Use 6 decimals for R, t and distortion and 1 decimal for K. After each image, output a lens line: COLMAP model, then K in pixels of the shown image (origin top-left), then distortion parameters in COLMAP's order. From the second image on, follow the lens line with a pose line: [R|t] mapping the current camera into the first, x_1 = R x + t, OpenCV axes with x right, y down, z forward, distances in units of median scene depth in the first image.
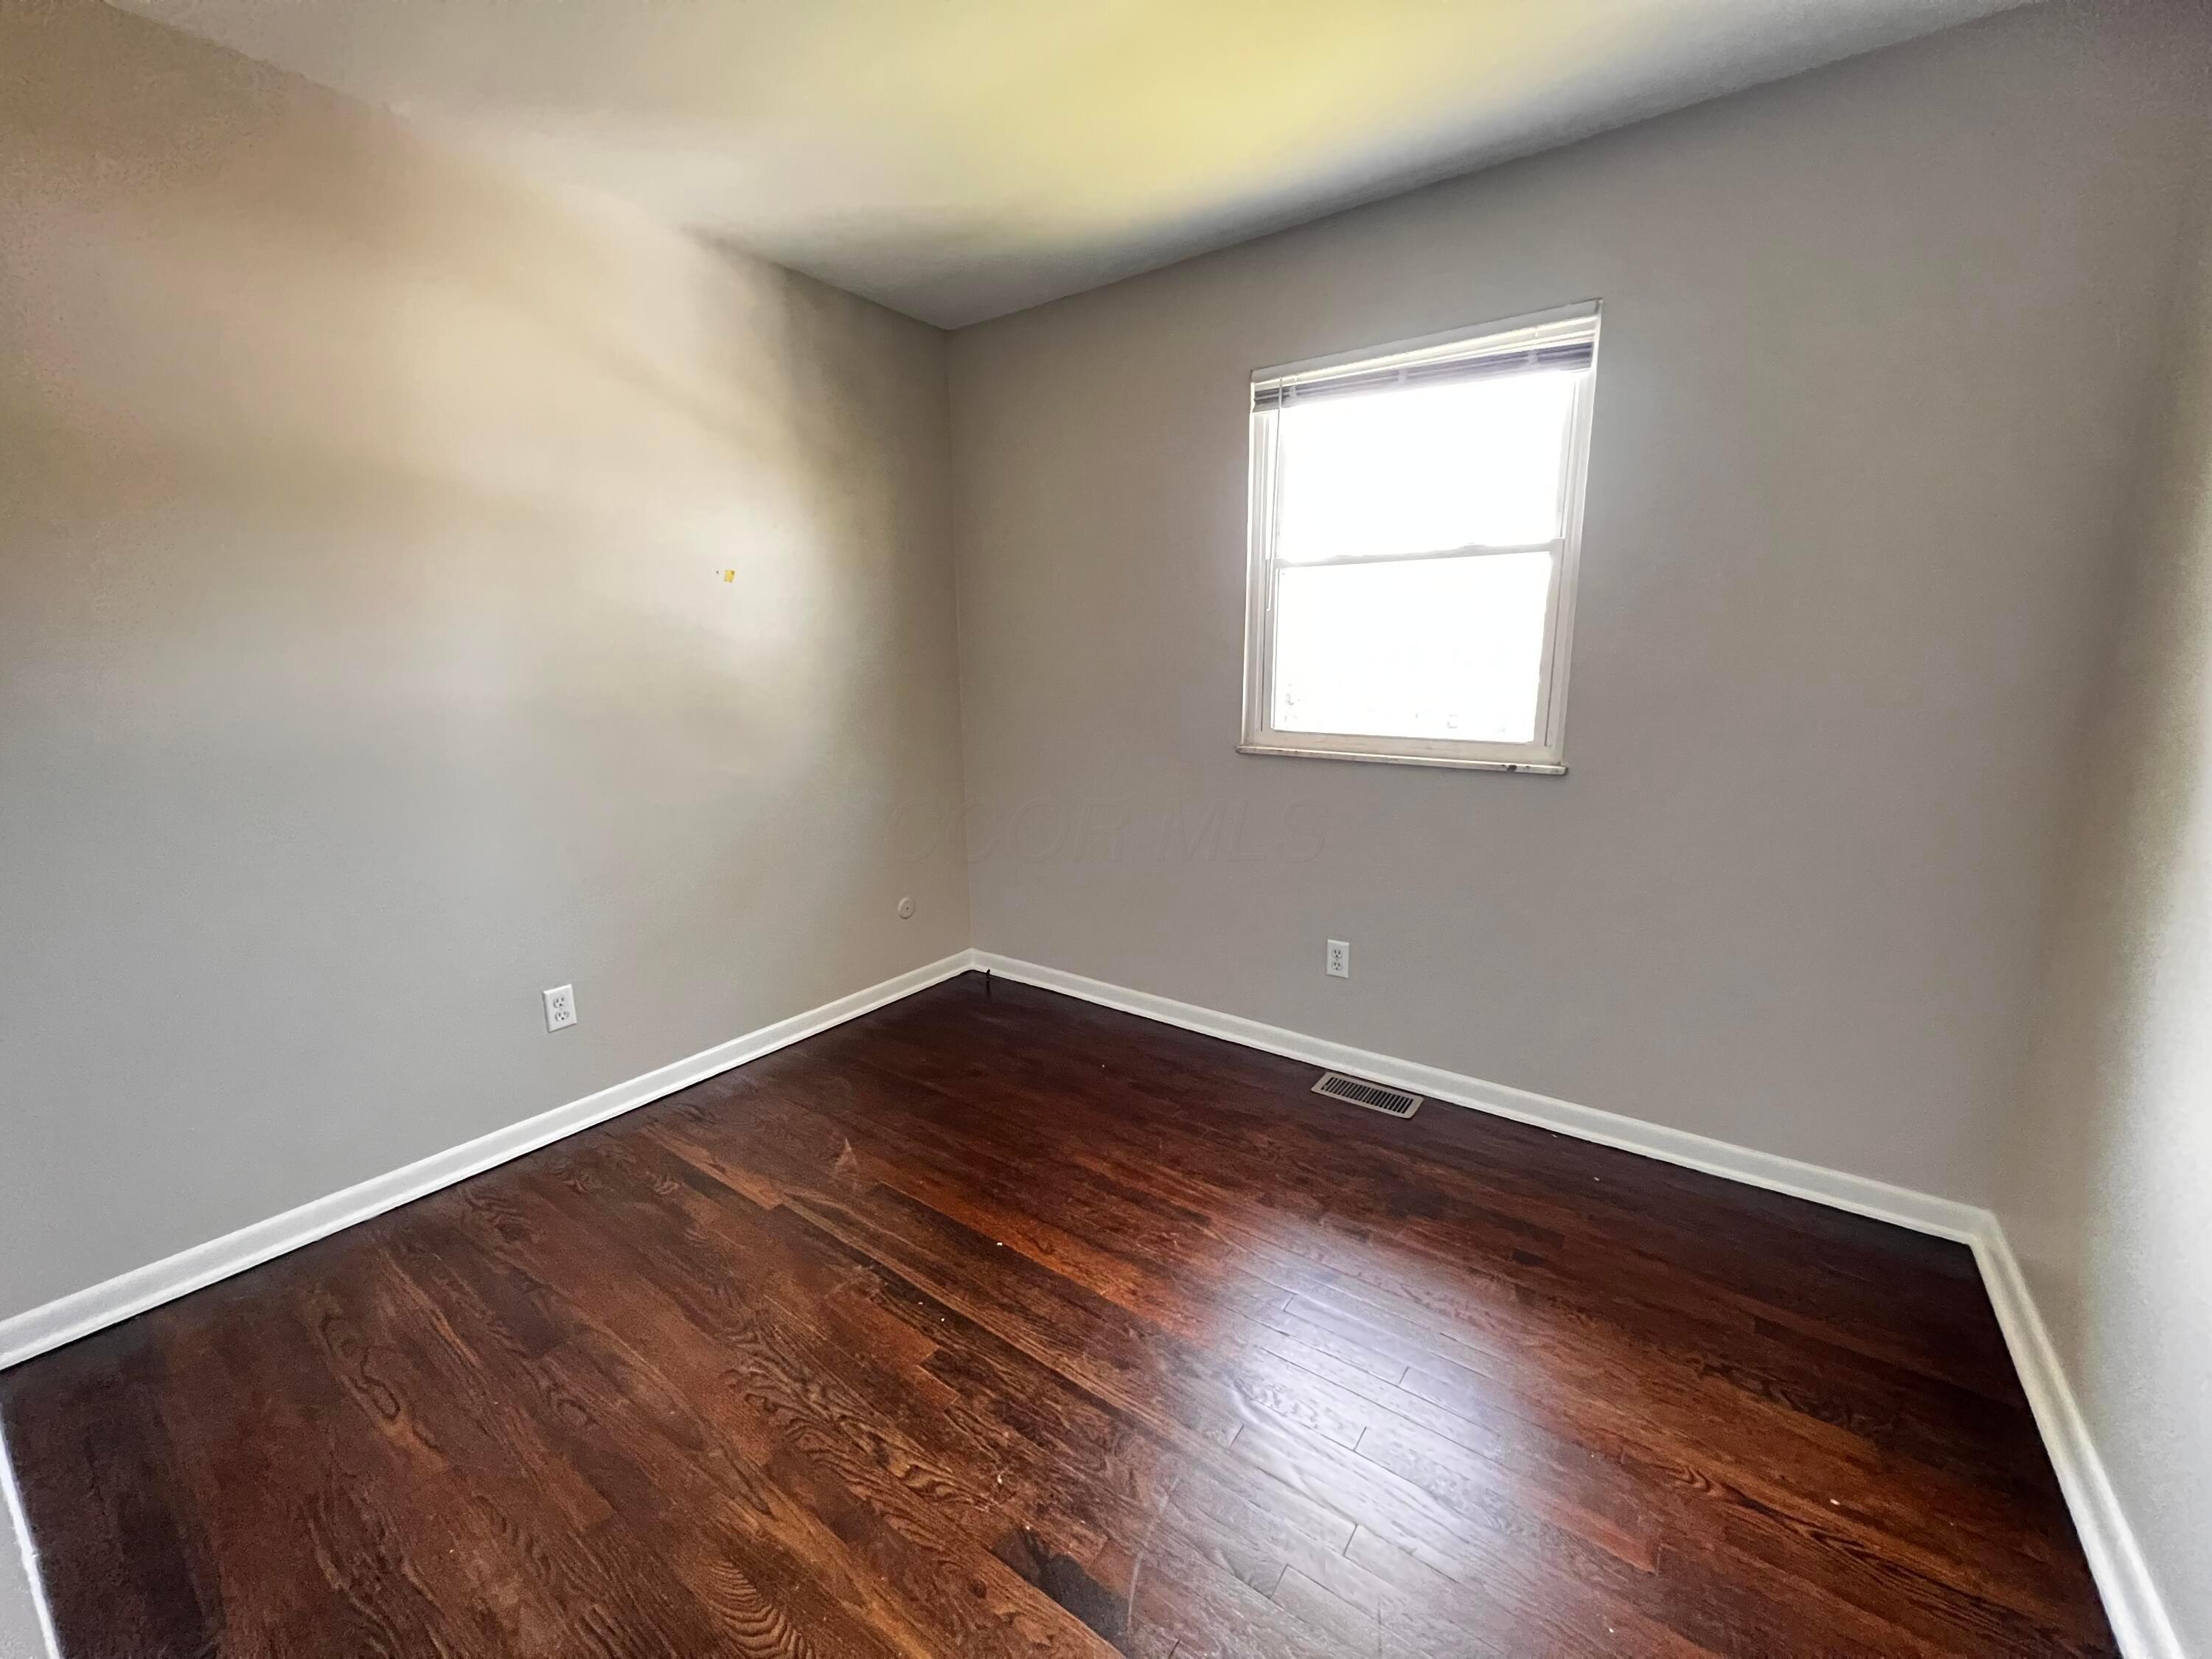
lens RADIAL K [[881.4, 0, 1101.2], [0, 881.4, 828.9], [0, 0, 1]] dist [0.002540, 0.000155]
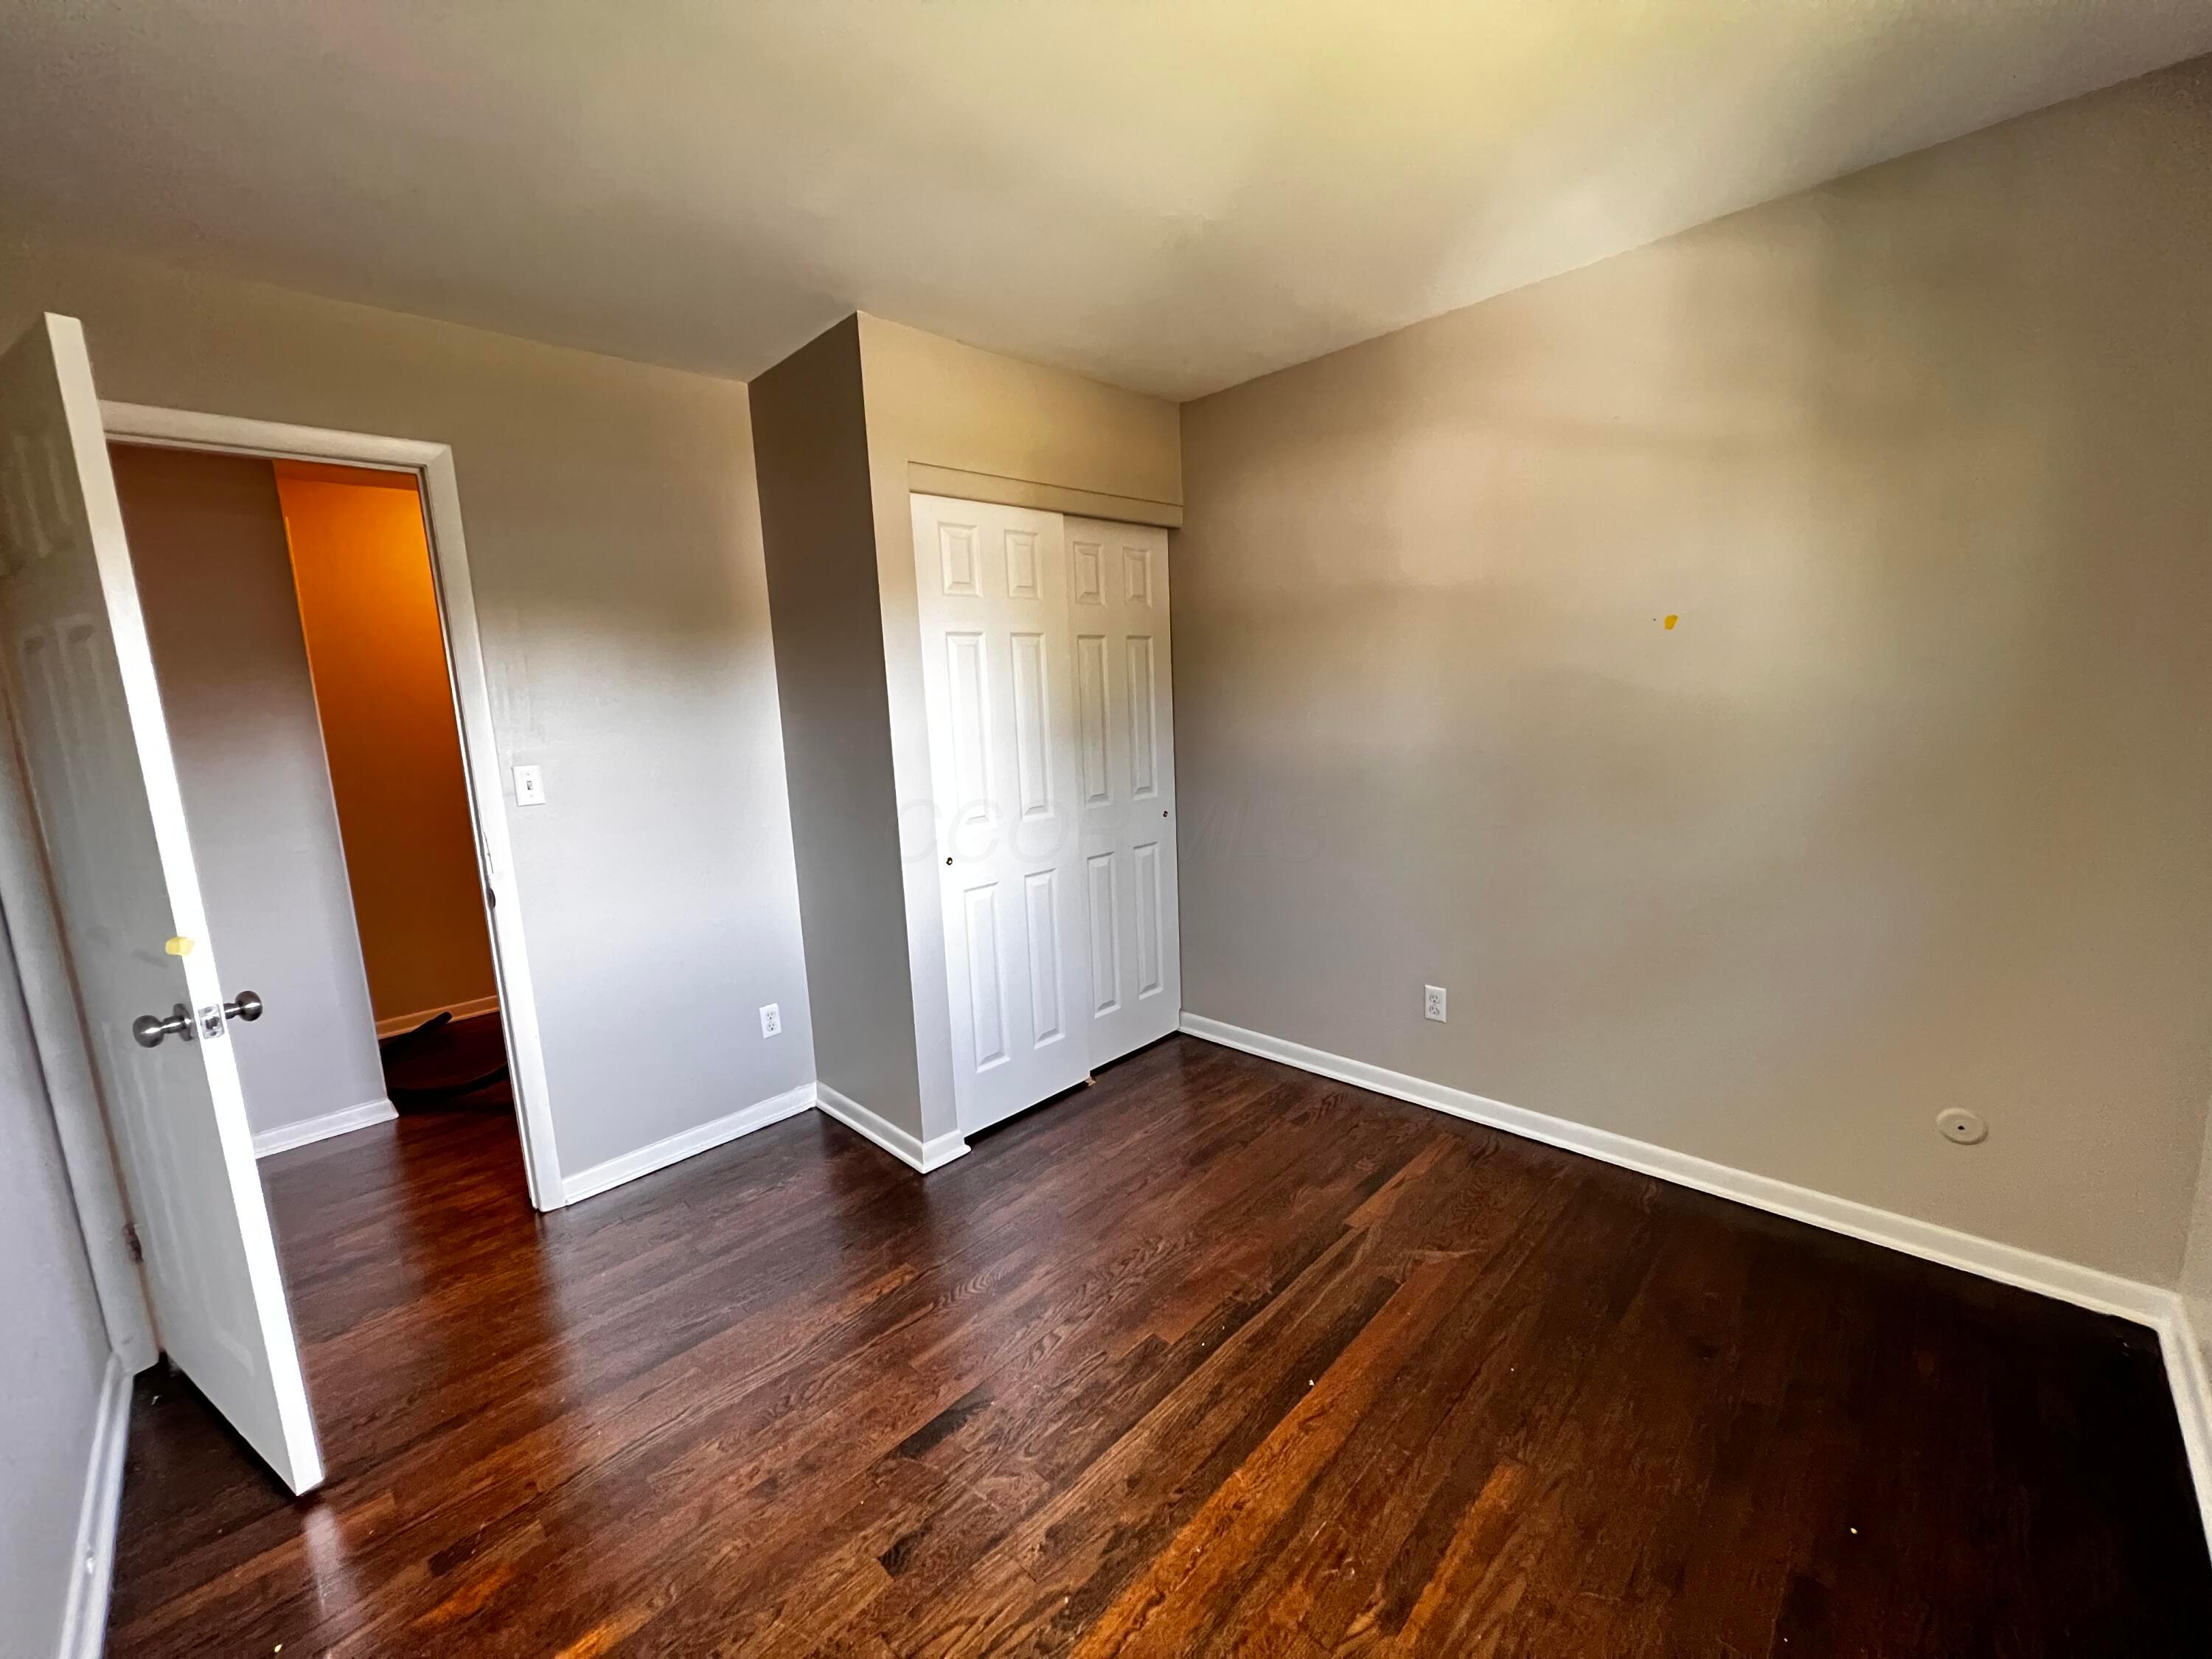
lens RADIAL K [[881.4, 0, 1091.7], [0, 881.4, 822.9], [0, 0, 1]] dist [0.002540, 0.000155]
pose [[-0.158064, 0.164066, -0.973703, 0.739626], [-0.142379, 0.972008, 0.186893, -0.242984], [0.977110, 0.168176, -0.130280, 0.814829]]
